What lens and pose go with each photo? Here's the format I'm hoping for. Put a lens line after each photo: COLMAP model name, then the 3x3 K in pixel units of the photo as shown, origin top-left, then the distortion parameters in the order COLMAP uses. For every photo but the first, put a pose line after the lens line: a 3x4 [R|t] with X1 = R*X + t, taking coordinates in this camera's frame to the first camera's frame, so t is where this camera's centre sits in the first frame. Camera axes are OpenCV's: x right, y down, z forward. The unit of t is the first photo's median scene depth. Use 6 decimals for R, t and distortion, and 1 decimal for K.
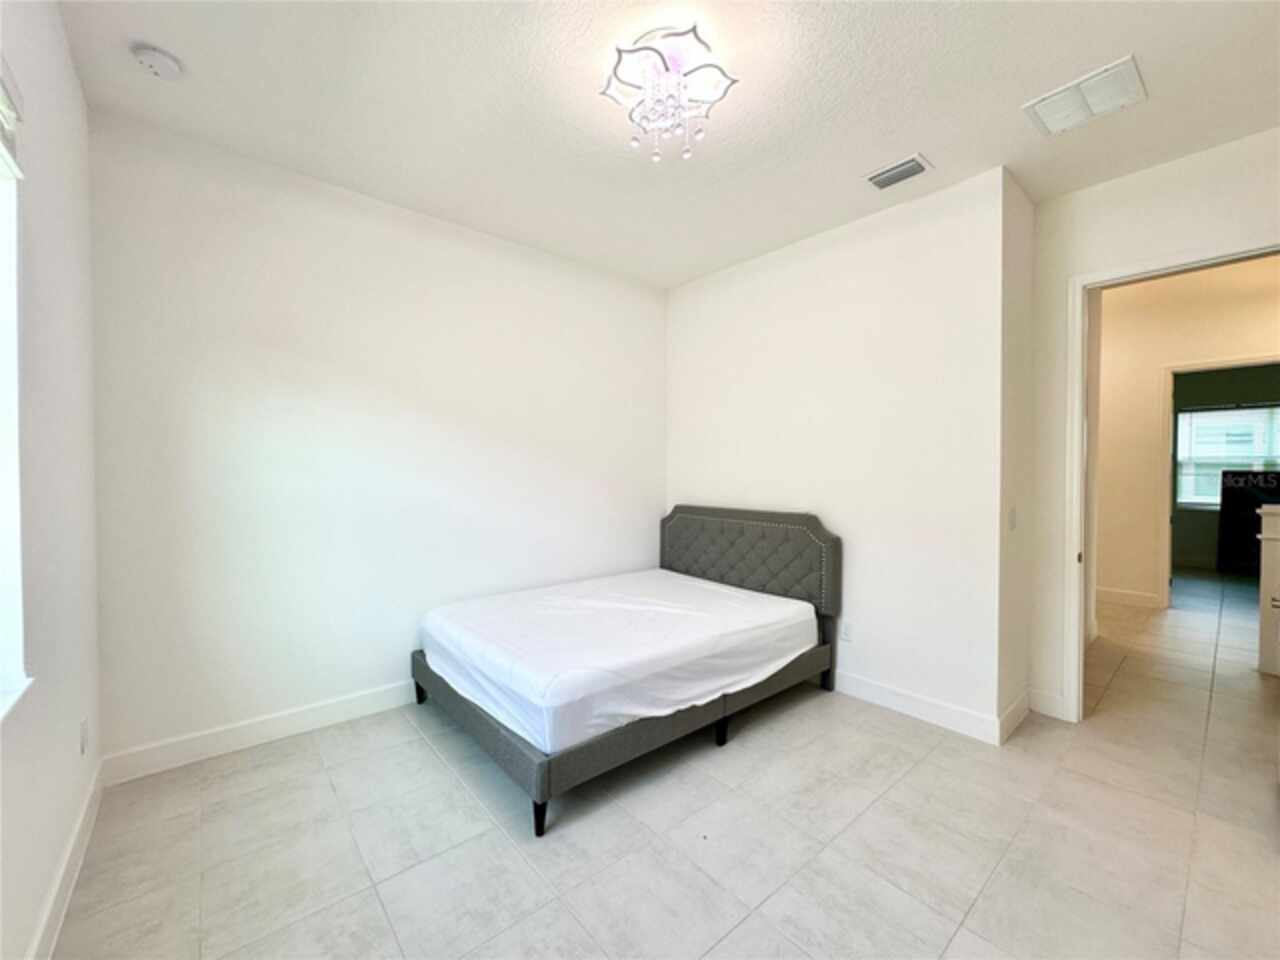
lens RADIAL K [[512.3, 0, 634.4], [0, 512.3, 478.3], [0, 0, 1]] dist [-0.007345, 0.001459]
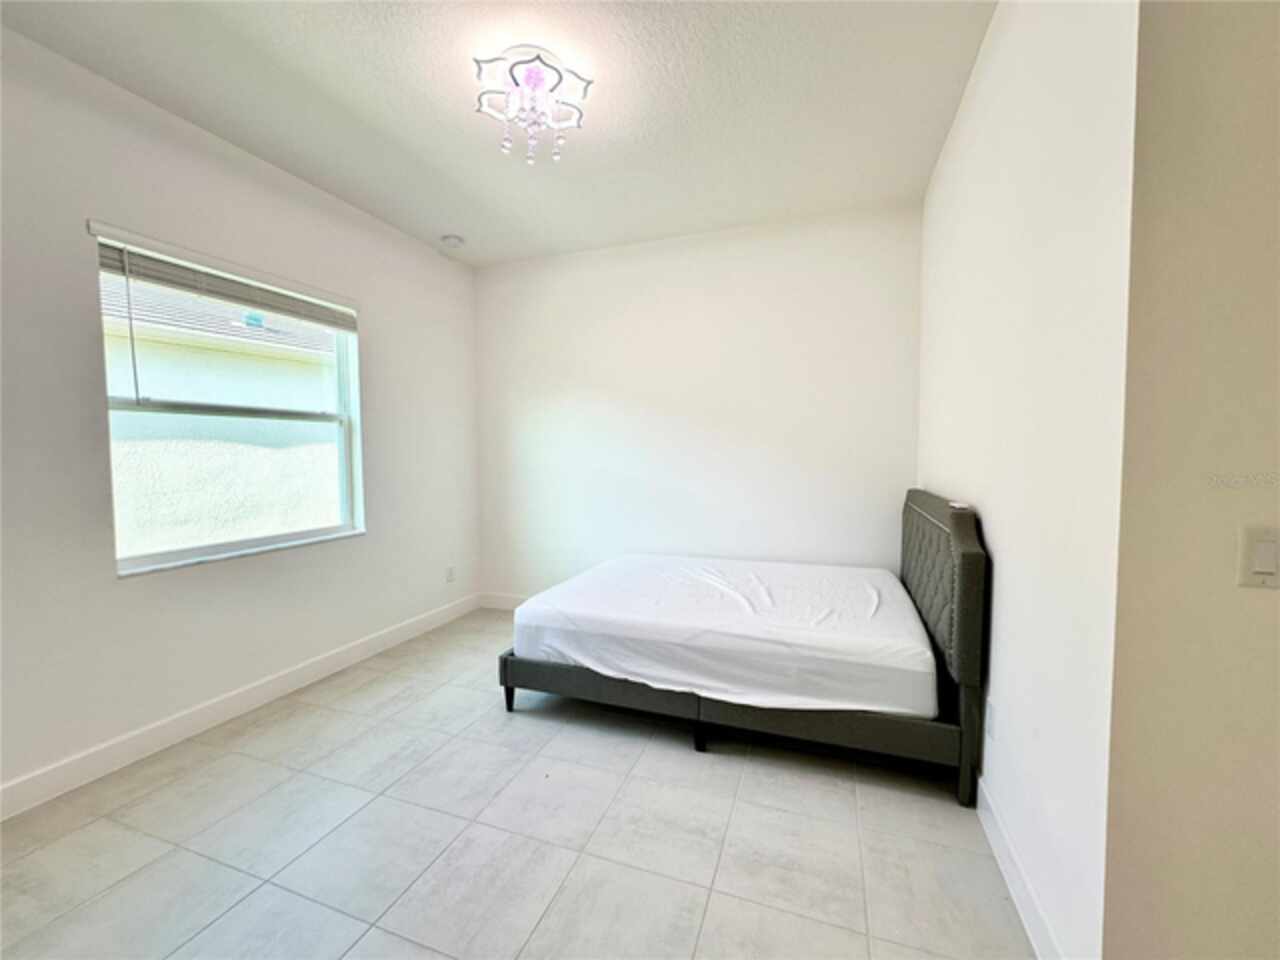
lens RADIAL K [[512.3, 0, 636.7], [0, 512.3, 479.5], [0, 0, 1]] dist [-0.007345, 0.001459]
pose [[0.491759, 0.040166, -0.869804, 0.946603], [0.001464, 0.998896, 0.046955, 0.009879], [0.870730, -0.024364, 0.491158, 0.520359]]
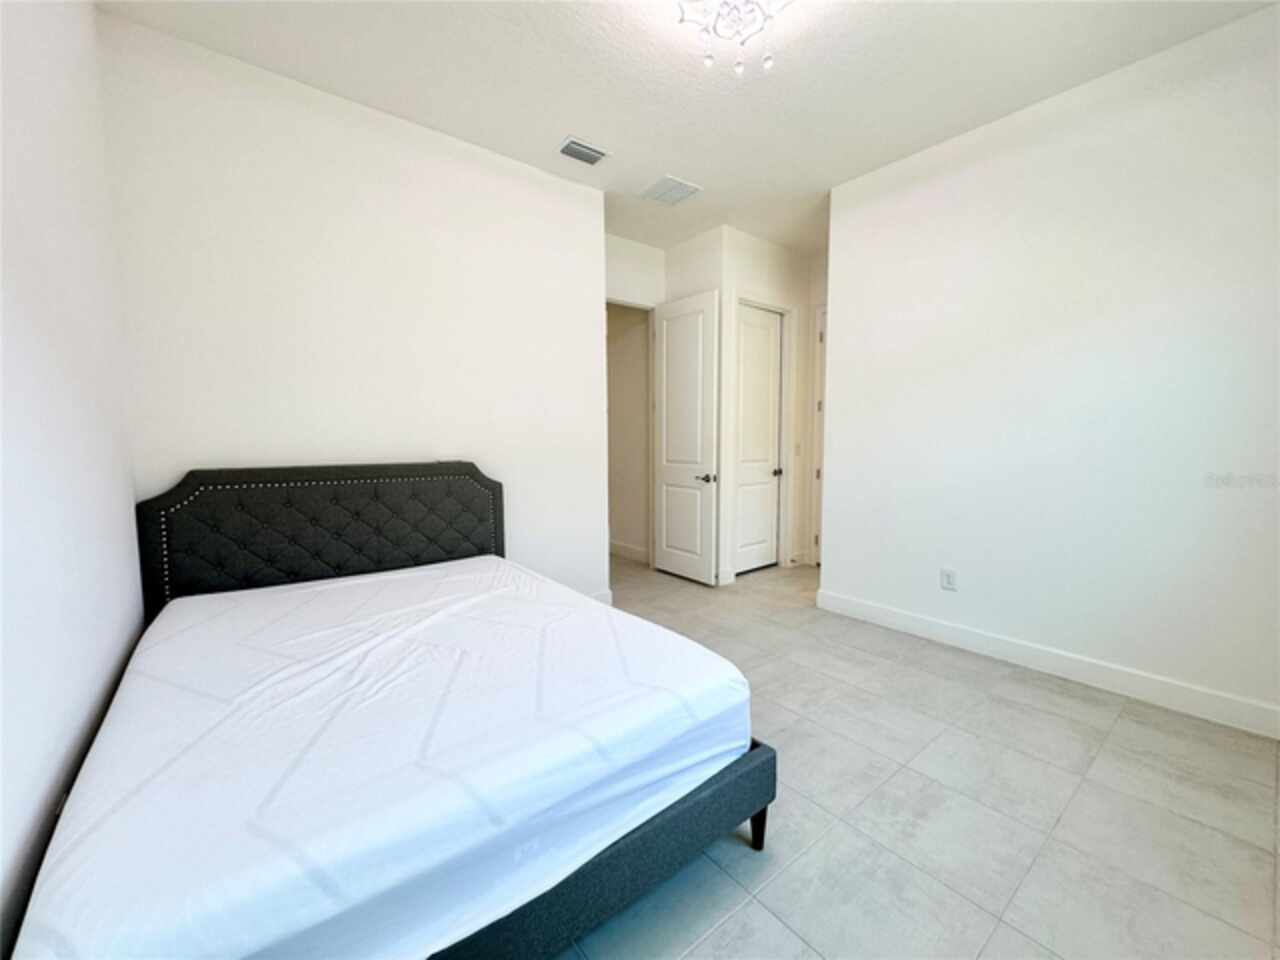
lens RADIAL K [[512.3, 0, 642.6], [0, 512.3, 481.3], [0, 0, 1]] dist [-0.007345, 0.001459]
pose [[0.025215, -0.086328, 0.995948, -0.767156], [0.014042, 0.996197, 0.085994, 0.045614], [-0.999583, 0.011817, 0.026331, 0.945054]]
